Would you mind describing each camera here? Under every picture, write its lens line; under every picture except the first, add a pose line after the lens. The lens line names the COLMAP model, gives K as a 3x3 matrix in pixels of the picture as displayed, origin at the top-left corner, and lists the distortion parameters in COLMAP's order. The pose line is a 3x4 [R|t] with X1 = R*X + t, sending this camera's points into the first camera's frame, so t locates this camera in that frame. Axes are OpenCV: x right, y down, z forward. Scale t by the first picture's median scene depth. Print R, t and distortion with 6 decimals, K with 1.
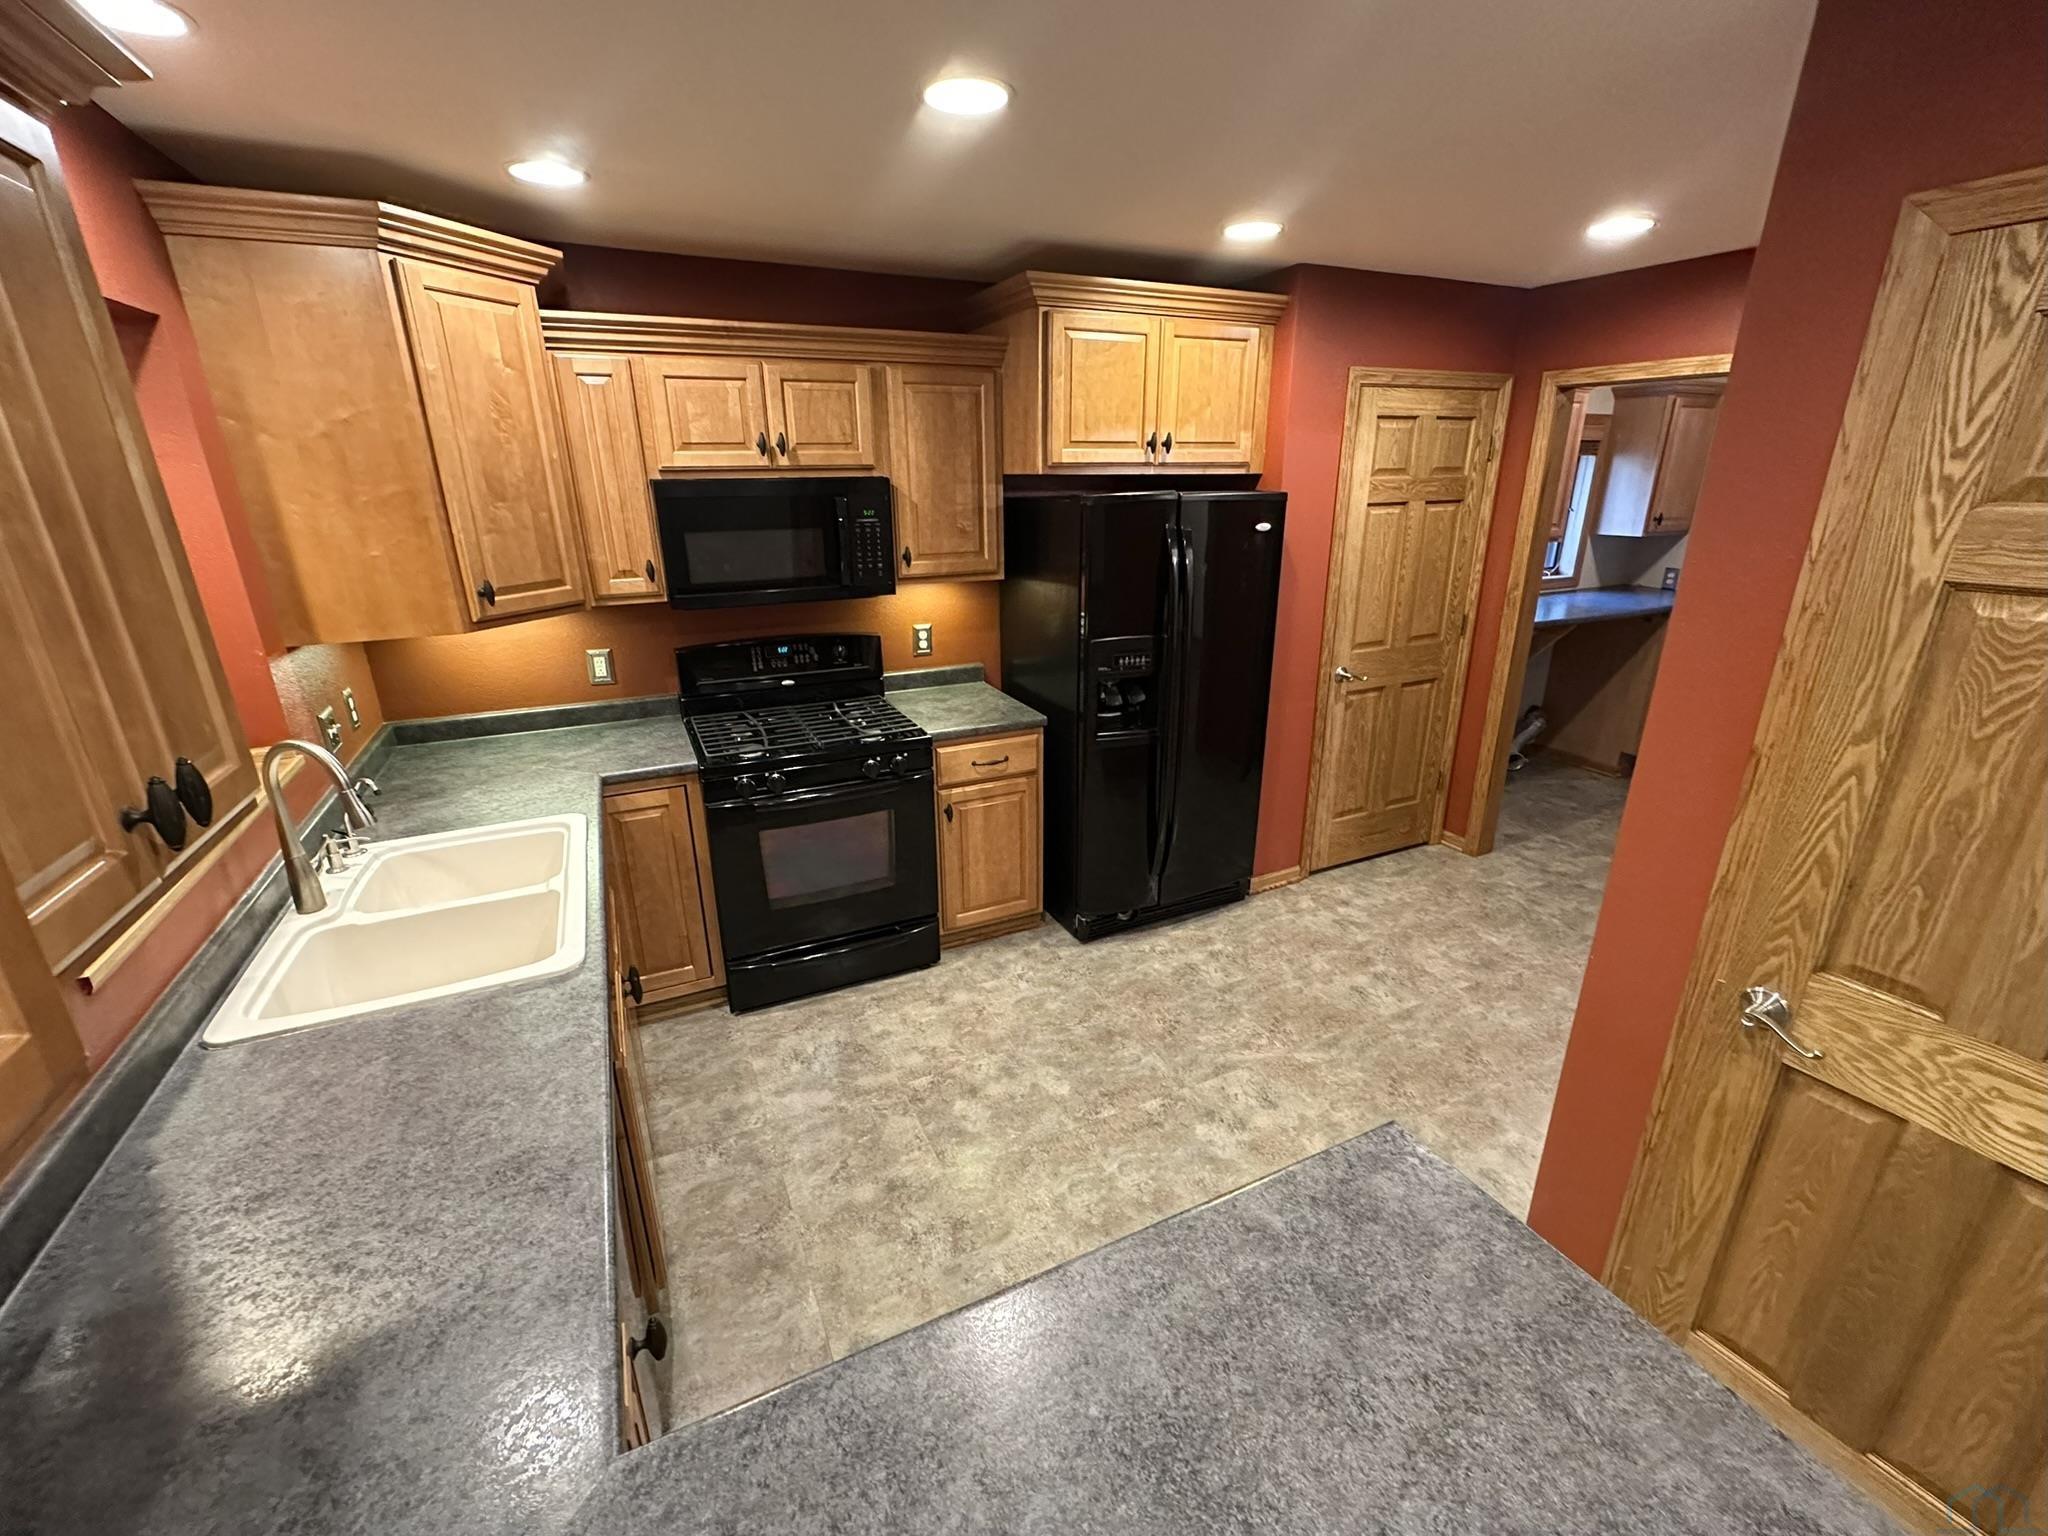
lens RADIAL K [[859.1, 0, 1021.8], [0, 859.1, 766.6], [0, 0, 1]] dist [-0.001418, -0.000123]
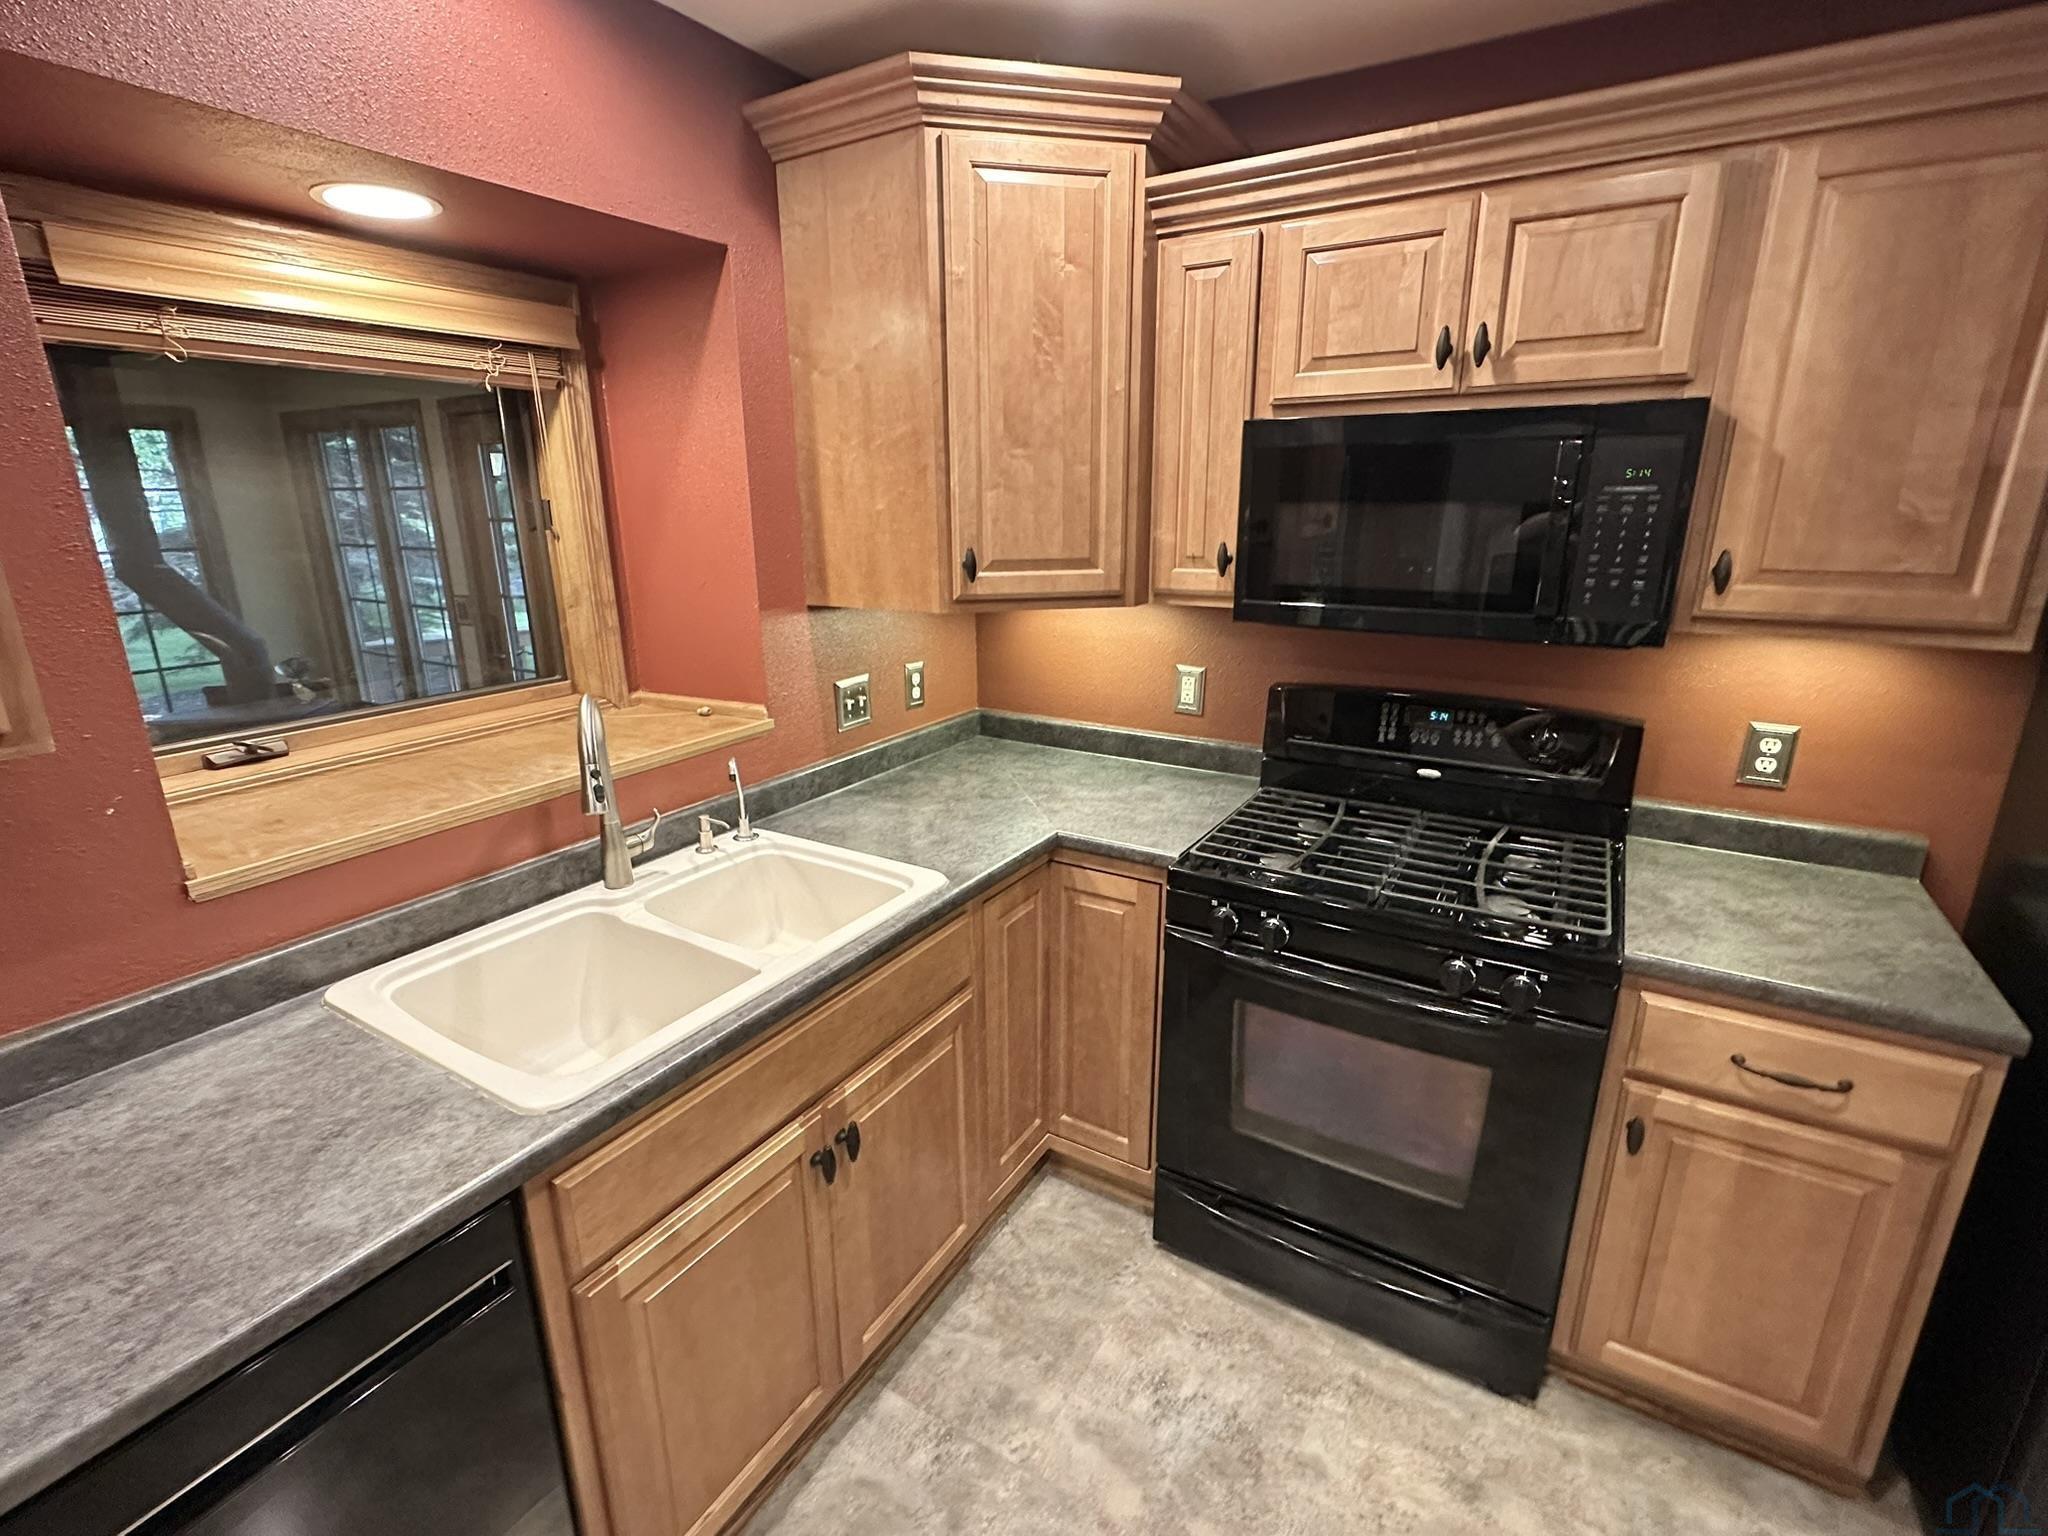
lens RADIAL K [[940.0, 0, 1021.1], [0, 940.0, 771.0], [0, 0, 1]] dist [-0.002856, 0.000465]
pose [[0.547436, 0.238742, -0.802070, 0.092819], [-0.272301, 0.957102, 0.099035, -0.094455], [0.791307, 0.164189, 0.588961, 0.444140]]
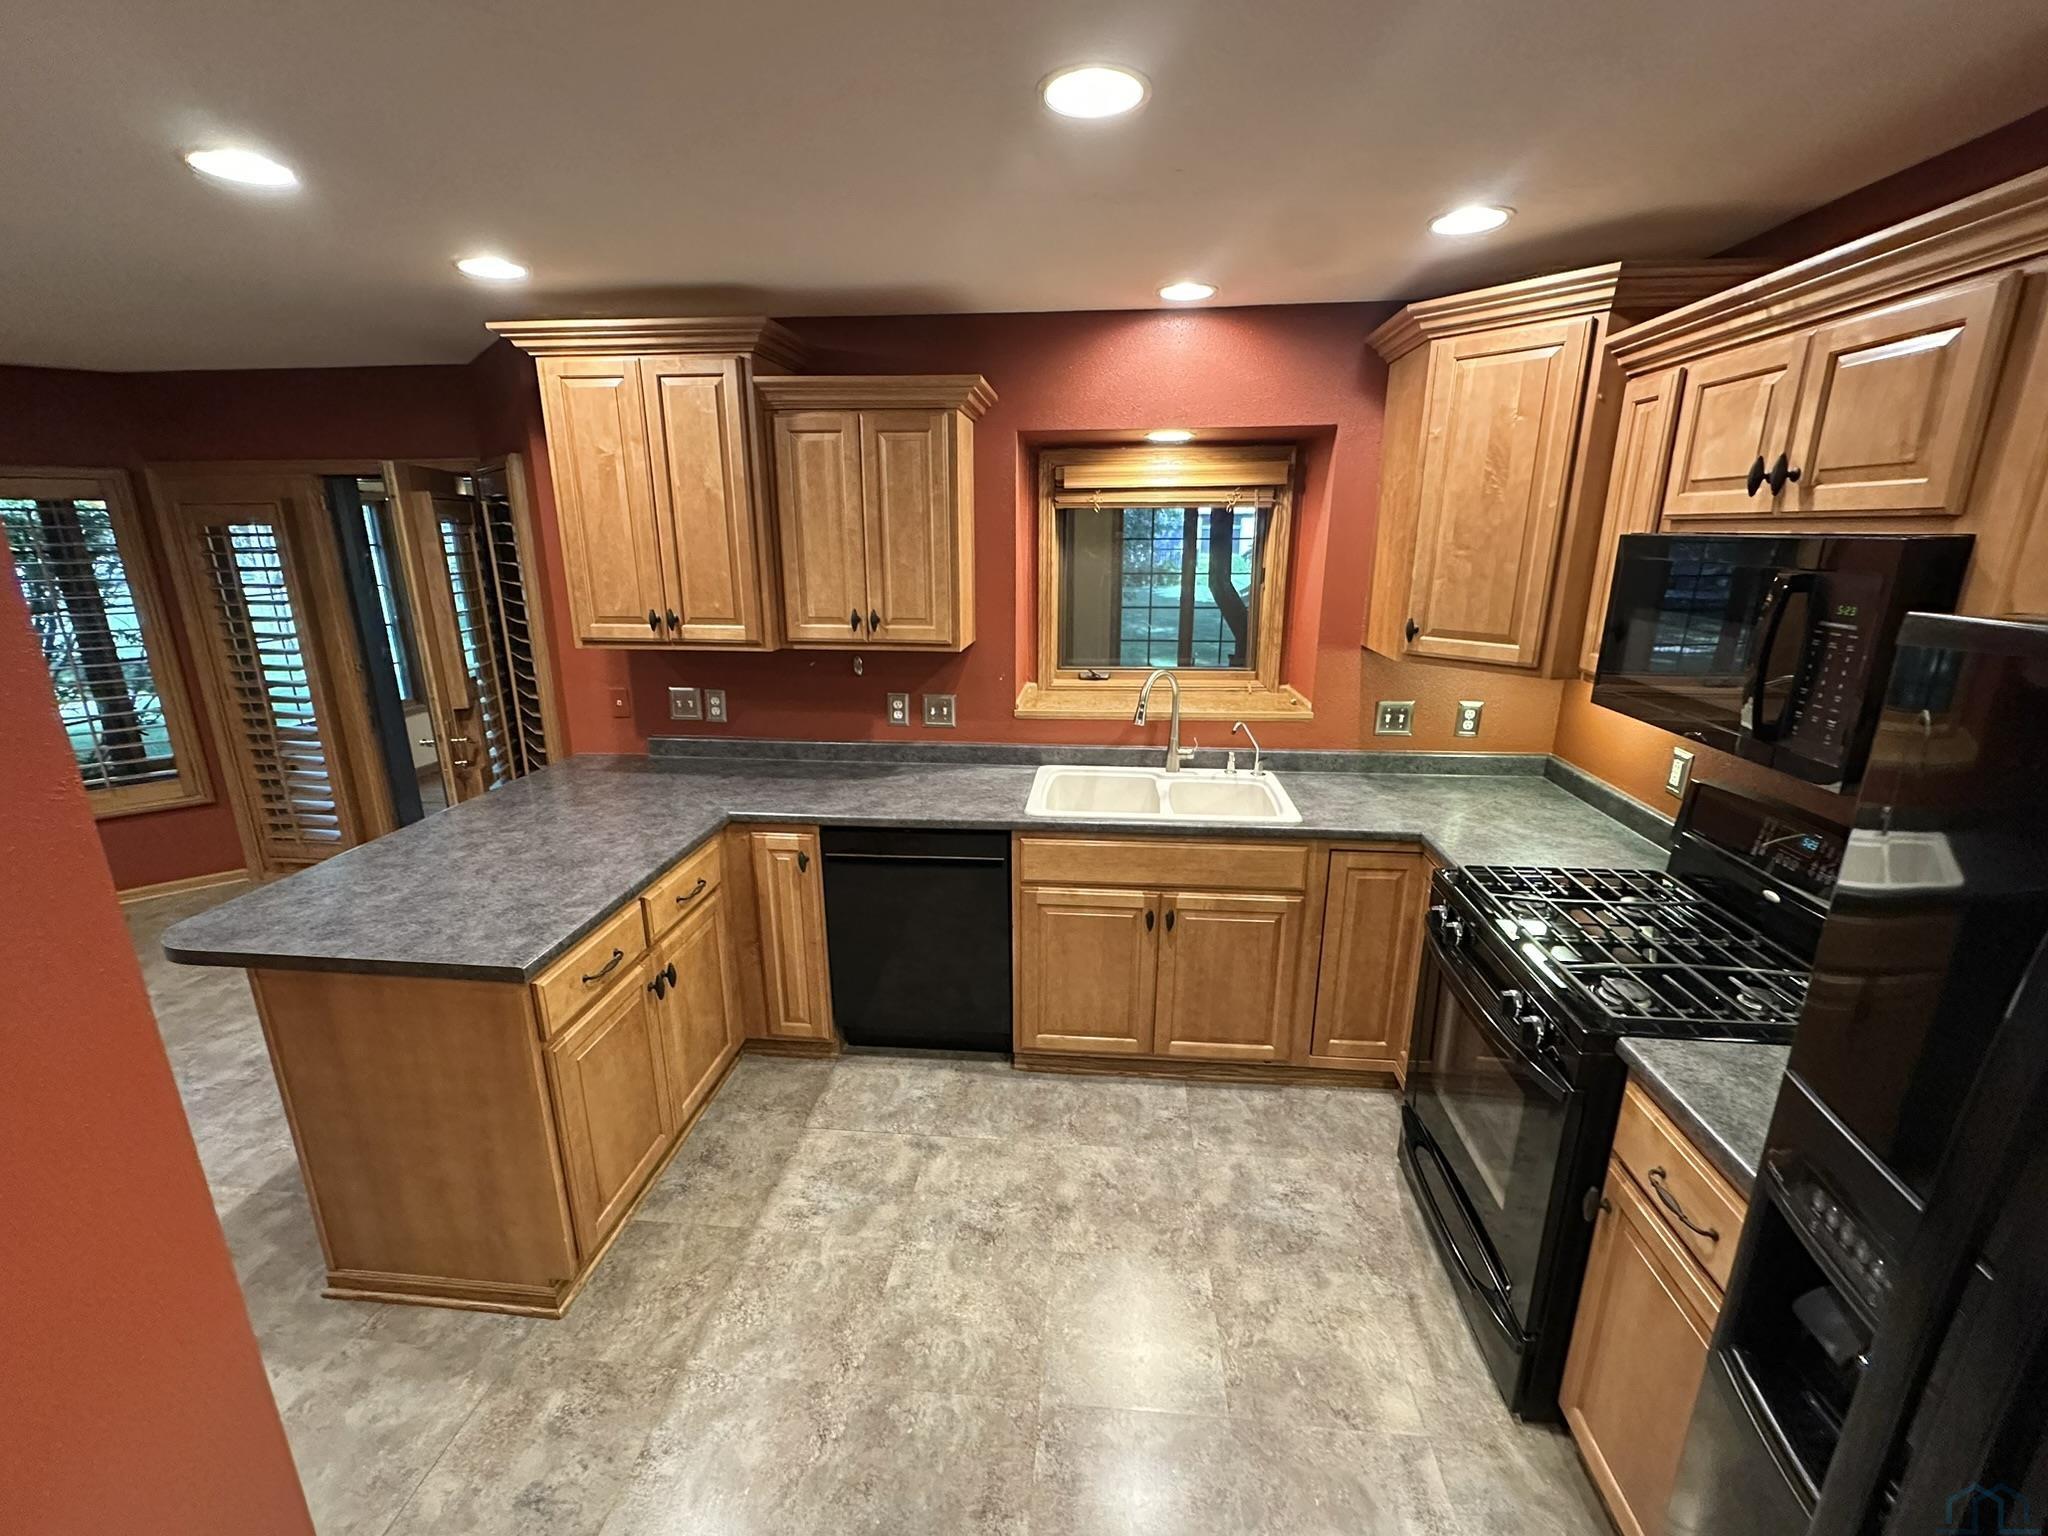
lens RADIAL K [[859.1, 0, 1021.8], [0, 859.1, 766.6], [0, 0, 1]] dist [-0.001418, -0.000123]
pose [[-0.516269, 0.239145, -0.822360, 0.449991], [-0.274079, 0.863588, 0.423199, -0.295125], [0.811386, 0.443876, -0.380299, 0.847583]]
